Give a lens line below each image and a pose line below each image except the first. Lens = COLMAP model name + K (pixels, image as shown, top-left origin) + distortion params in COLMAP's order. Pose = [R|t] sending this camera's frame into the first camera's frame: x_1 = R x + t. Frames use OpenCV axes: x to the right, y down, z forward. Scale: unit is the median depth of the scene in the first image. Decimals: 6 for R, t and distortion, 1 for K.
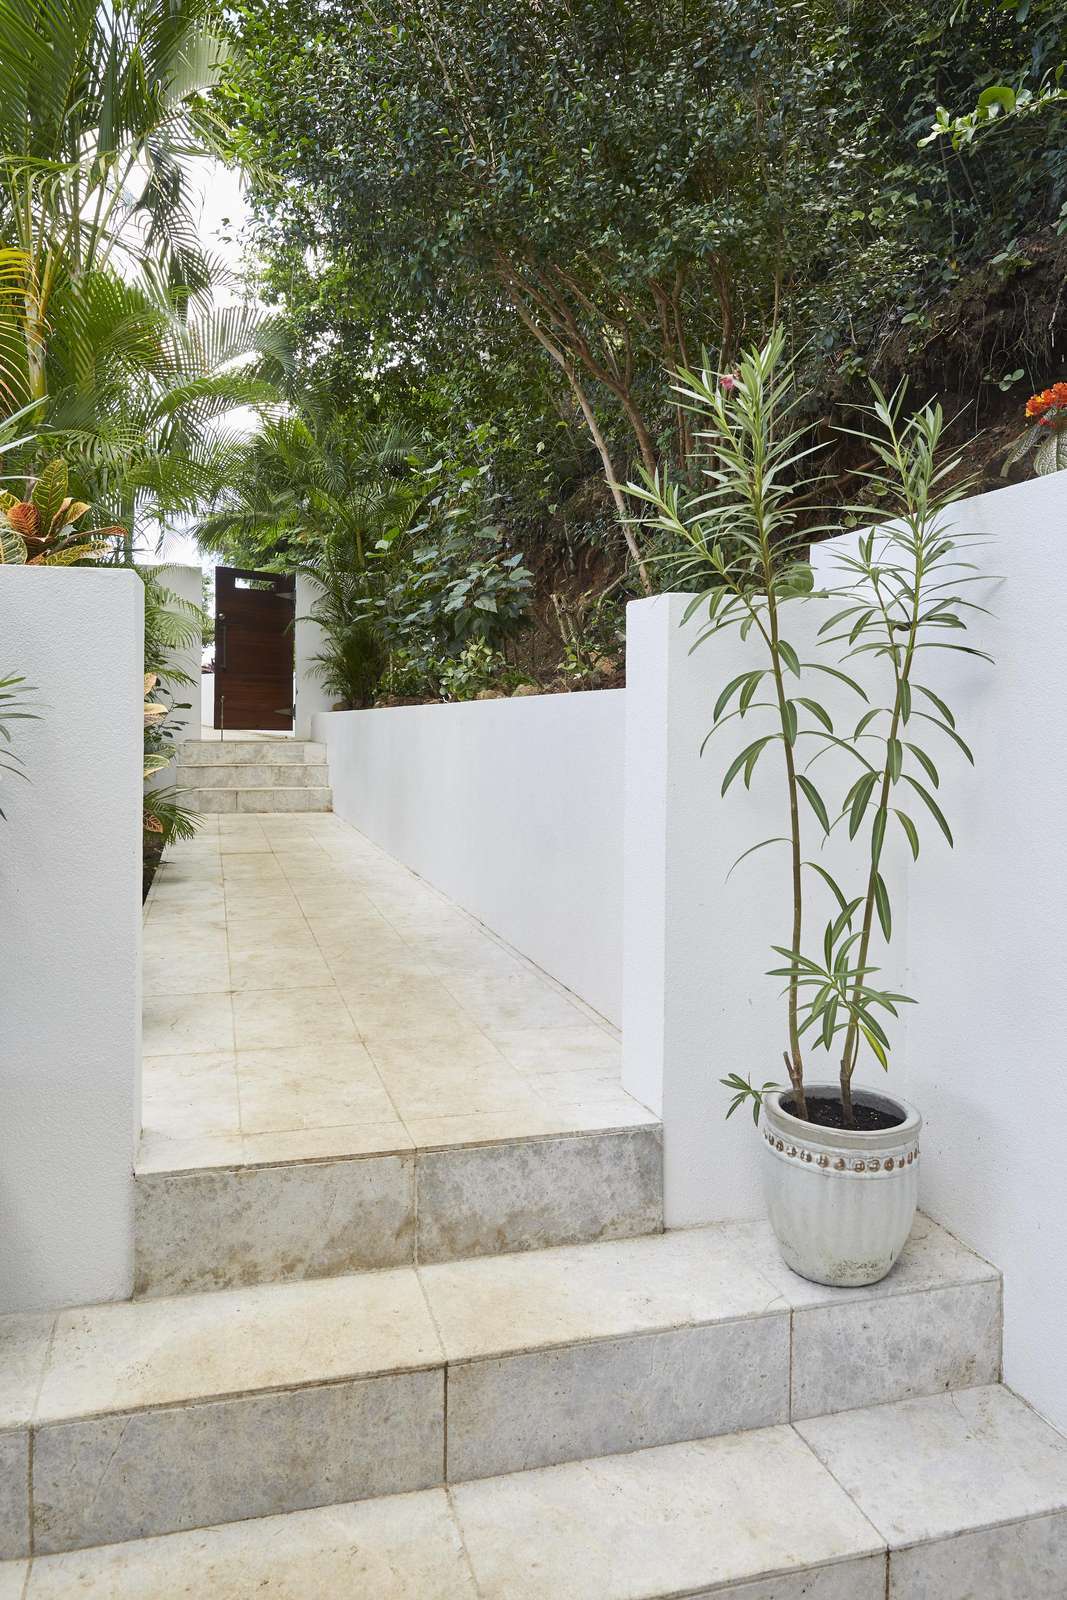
lens RADIAL K [[1137.6, 0, 538.2], [0, 1137.6, 735.2], [0, 0, 1]] dist [0.005034, -0.008400]
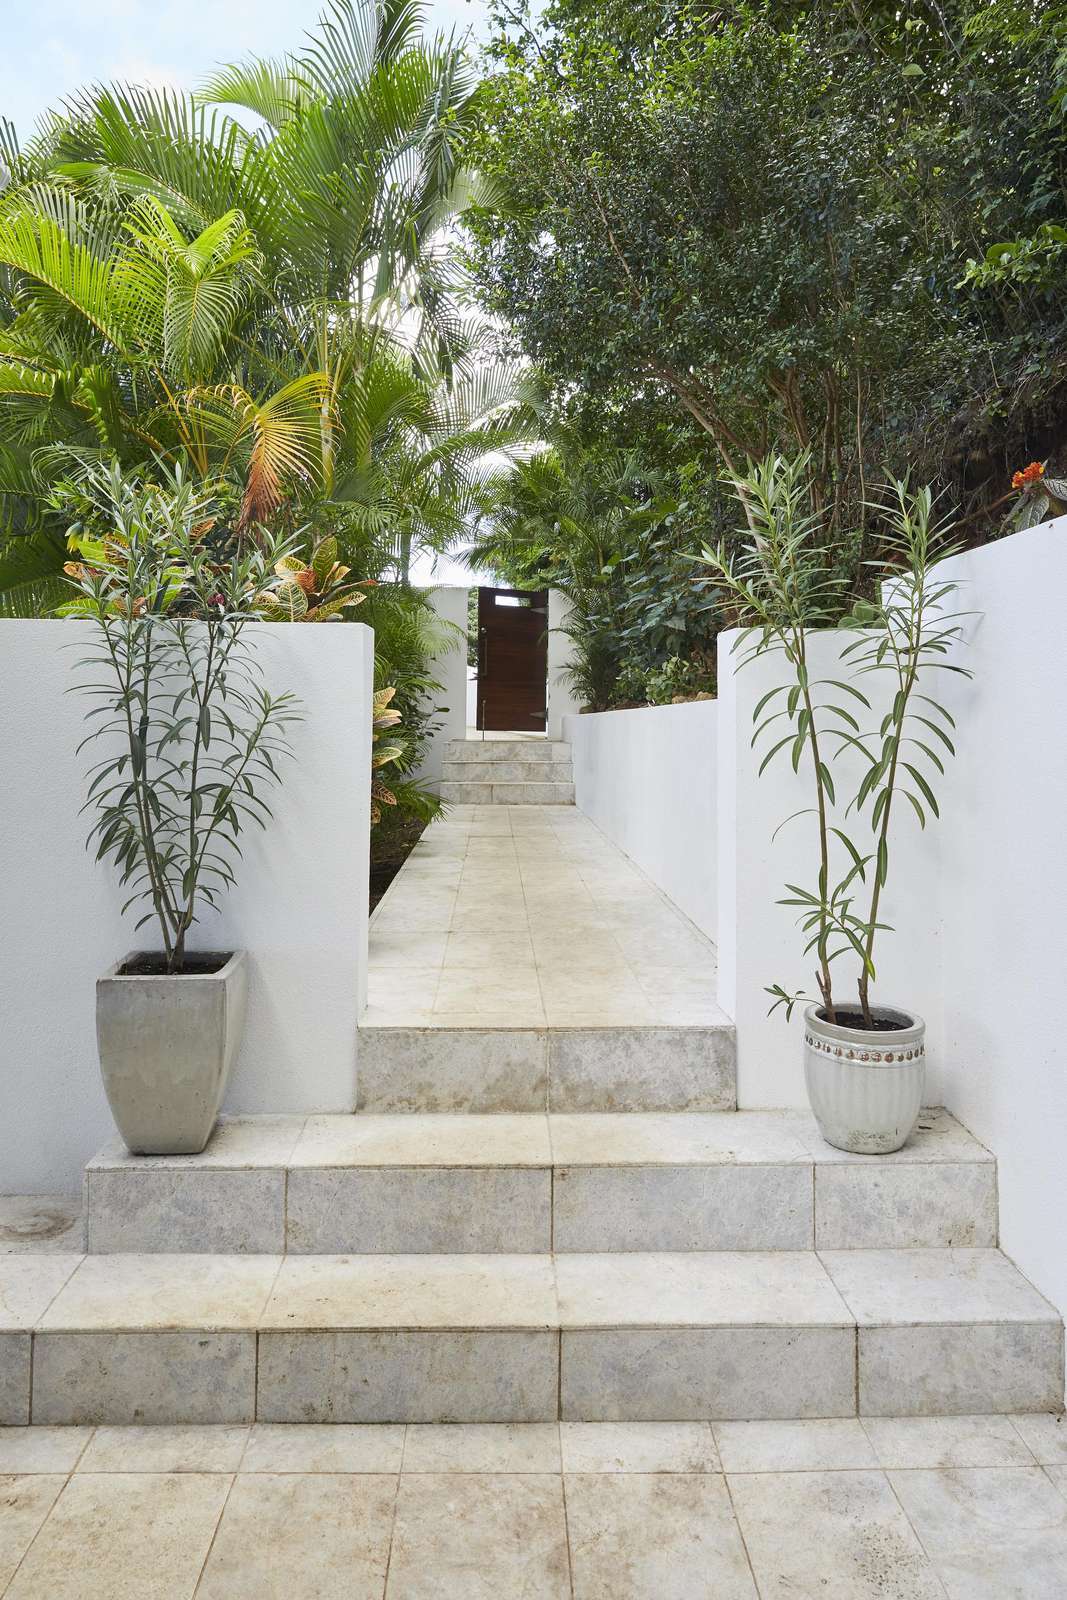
lens RADIAL K [[1126.6, 0, 531.5], [0, 1126.6, 648.7], [0, 0, 1]] dist [-0.001271, 0.003000]
pose [[0.969925, -0.015579, -0.242905, 0.220158], [-0.003497, 0.996955, -0.077905, 0.005646], [0.243379, 0.076411, 0.966917, -0.388271]]
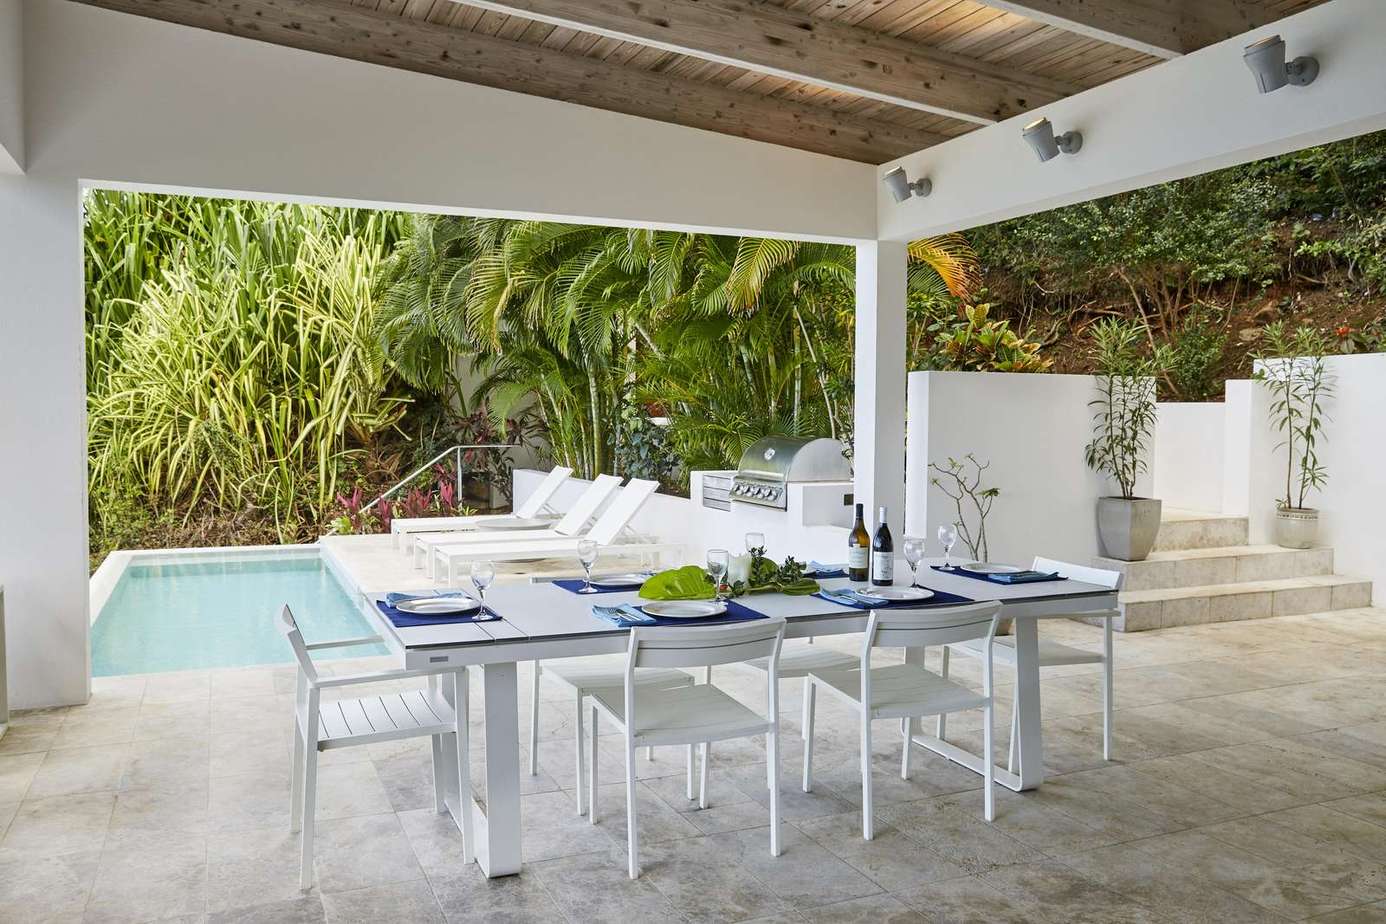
lens RADIAL K [[1087.4, 0, 693.0], [0, 1087.4, 462.0], [0, 0, 1]] dist [-0.091588, 0.087858]
pose [[0.990848, -0.004158, 0.134917, -2.409210], [-0.000638, 0.999370, 0.035488, 0.029410], [-0.134980, -0.035249, 0.990221, -2.490767]]
